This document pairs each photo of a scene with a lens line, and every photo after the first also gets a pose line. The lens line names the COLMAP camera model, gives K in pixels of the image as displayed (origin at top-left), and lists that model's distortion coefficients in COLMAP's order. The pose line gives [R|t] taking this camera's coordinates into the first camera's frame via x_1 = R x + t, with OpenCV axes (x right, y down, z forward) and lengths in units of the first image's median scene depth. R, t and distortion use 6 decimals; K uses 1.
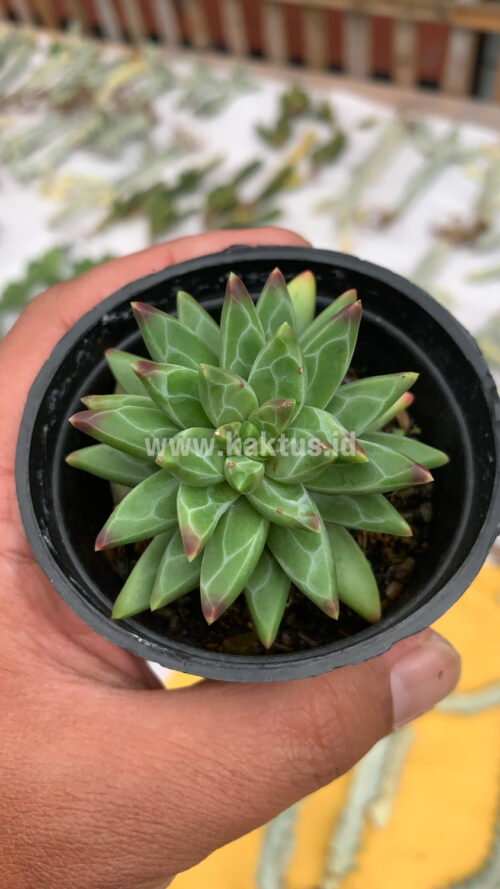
lens RADIAL K [[753.3, 0, 250.3], [0, 753.3, 445.7], [0, 0, 1]] dist [0.147012, -0.014054]
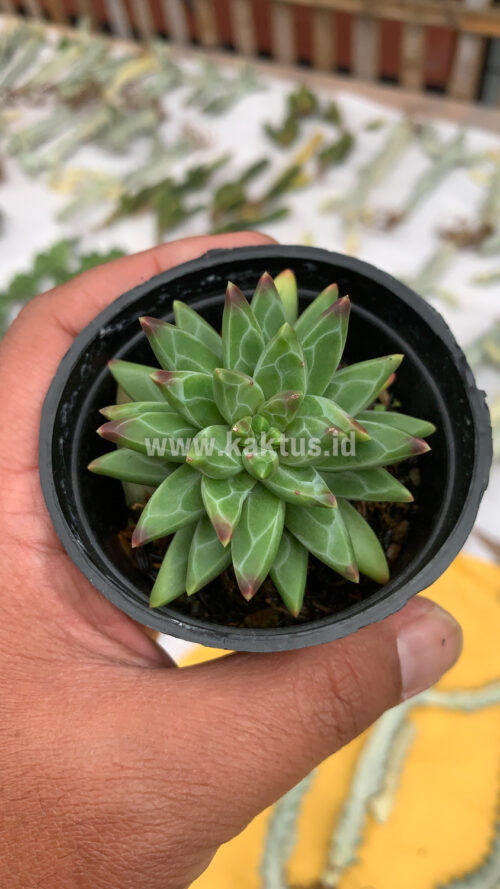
lens RADIAL K [[753.3, 0, 243.9], [0, 753.3, 443.6], [0, 0, 1]] dist [0.147012, -0.014054]
pose [[0.992022, -0.111619, 0.058590, -0.087997], [0.110352, 0.993592, 0.024449, -0.018951], [-0.060944, -0.017788, 0.997983, -0.092565]]
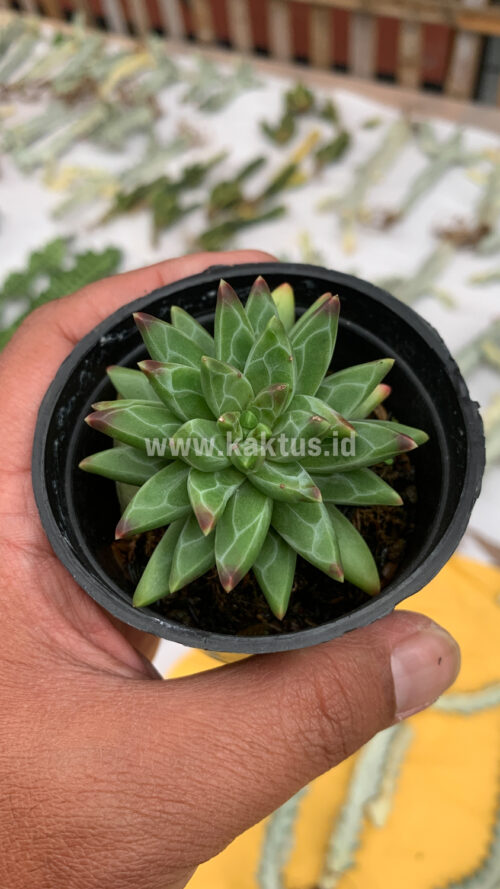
lens RADIAL K [[753.3, 0, 249.2], [0, 753.3, 447.9], [0, 0, 1]] dist [0.147012, -0.014054]
pose [[0.996195, -0.078919, 0.036985, -0.041847], [0.081586, 0.993669, -0.077231, 0.102600], [-0.030656, 0.079955, 0.996327, -0.091663]]
